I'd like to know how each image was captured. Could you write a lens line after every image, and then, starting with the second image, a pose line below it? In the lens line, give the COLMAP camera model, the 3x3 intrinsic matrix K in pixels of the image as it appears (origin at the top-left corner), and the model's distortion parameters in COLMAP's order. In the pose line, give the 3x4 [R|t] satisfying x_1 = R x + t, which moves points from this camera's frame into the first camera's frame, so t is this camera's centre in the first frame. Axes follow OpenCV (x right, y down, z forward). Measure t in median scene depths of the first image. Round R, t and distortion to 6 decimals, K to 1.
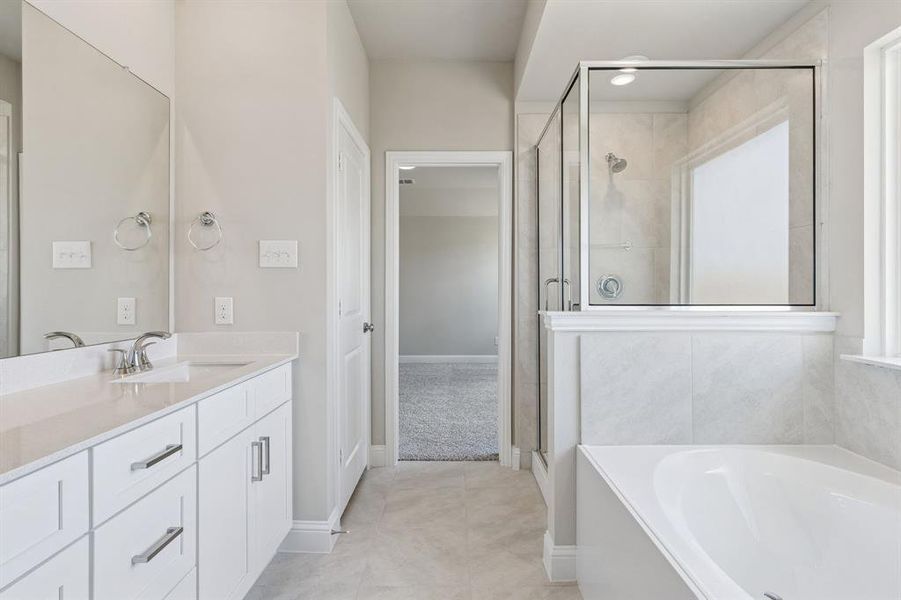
lens RADIAL K [[492.8, 0, 450.1], [0, 492.8, 296.4], [0, 0, 1]] dist [0.006234, -0.001237]
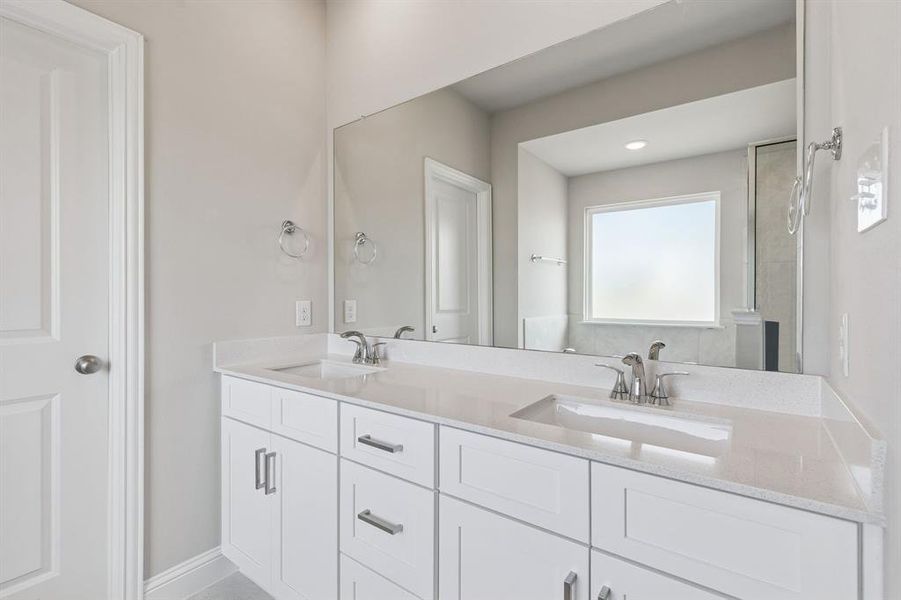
lens RADIAL K [[360.5, 0, 451.0], [0, 360.5, 297.8], [0, 0, 1]] dist [-0.000610, -0.000033]
pose [[-0.541834, 0.002391, -0.840482, 0.013260], [-0.006282, 0.999957, 0.006894, -0.017409], [0.840462, 0.009015, -0.541796, 1.597245]]
